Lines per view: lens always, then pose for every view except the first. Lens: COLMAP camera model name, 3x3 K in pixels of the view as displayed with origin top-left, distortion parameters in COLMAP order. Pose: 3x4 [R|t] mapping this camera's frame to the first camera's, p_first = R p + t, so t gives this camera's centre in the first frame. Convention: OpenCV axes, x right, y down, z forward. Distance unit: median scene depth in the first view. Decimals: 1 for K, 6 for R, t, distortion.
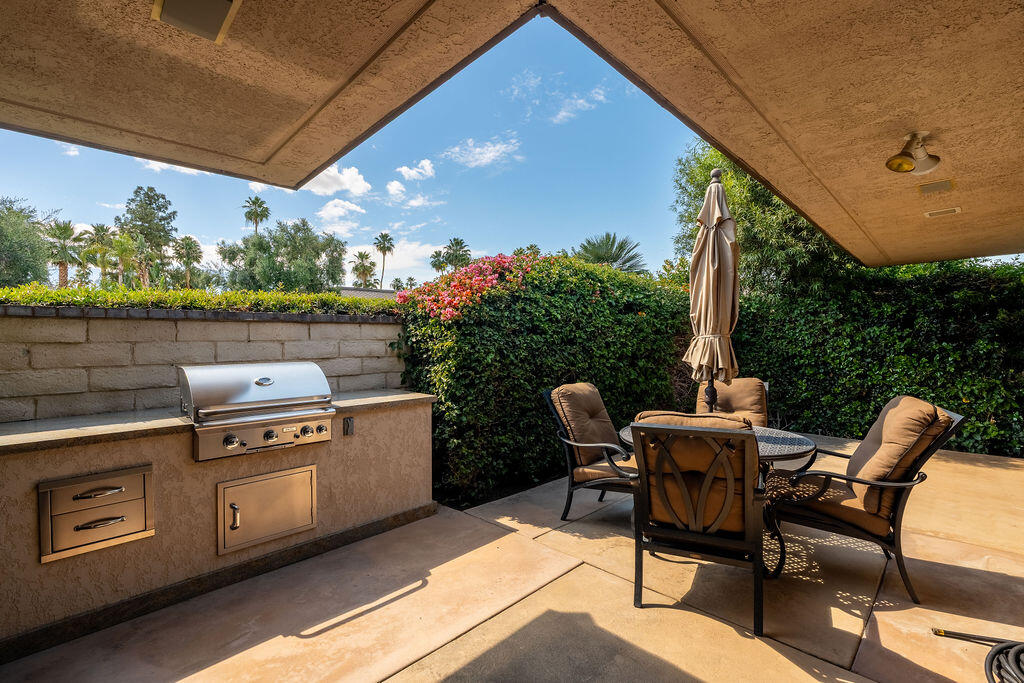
lens RADIAL K [[467.0, 0, 516.7], [0, 467.0, 341.5], [0, 0, 1]] dist [-0.000366, -0.000318]
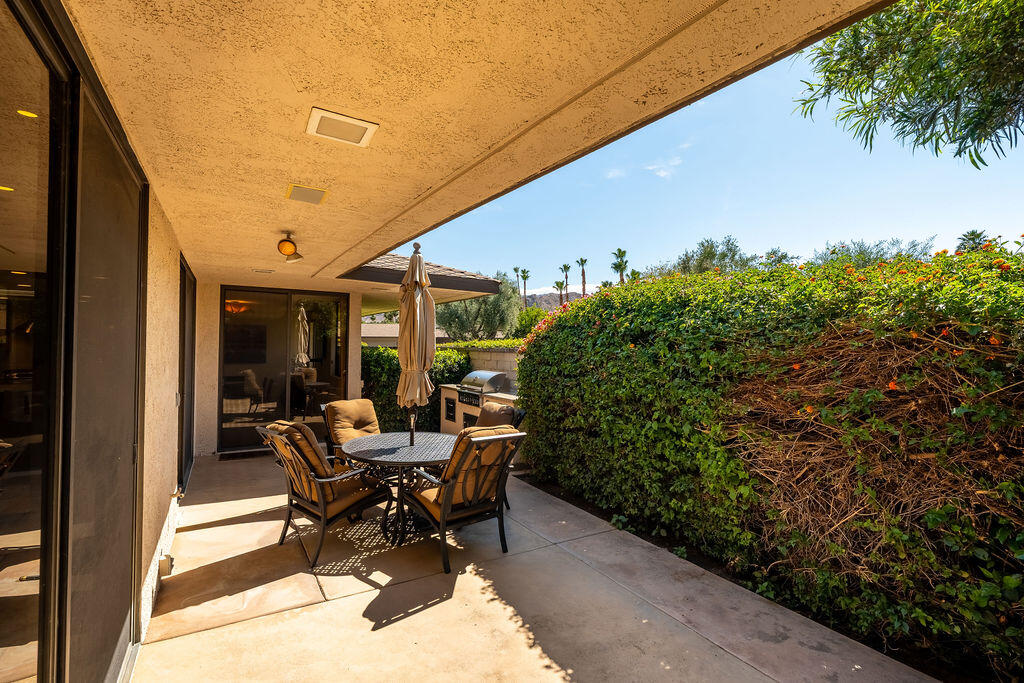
lens RADIAL K [[467.0, 0, 516.0], [0, 467.0, 341.0], [0, 0, 1]] dist [-0.000366, -0.000318]
pose [[-0.234413, -0.001643, -0.972136, 1.901664], [-0.033010, 0.999435, 0.006271, -0.138496], [0.971576, 0.033560, -0.234335, 1.833770]]
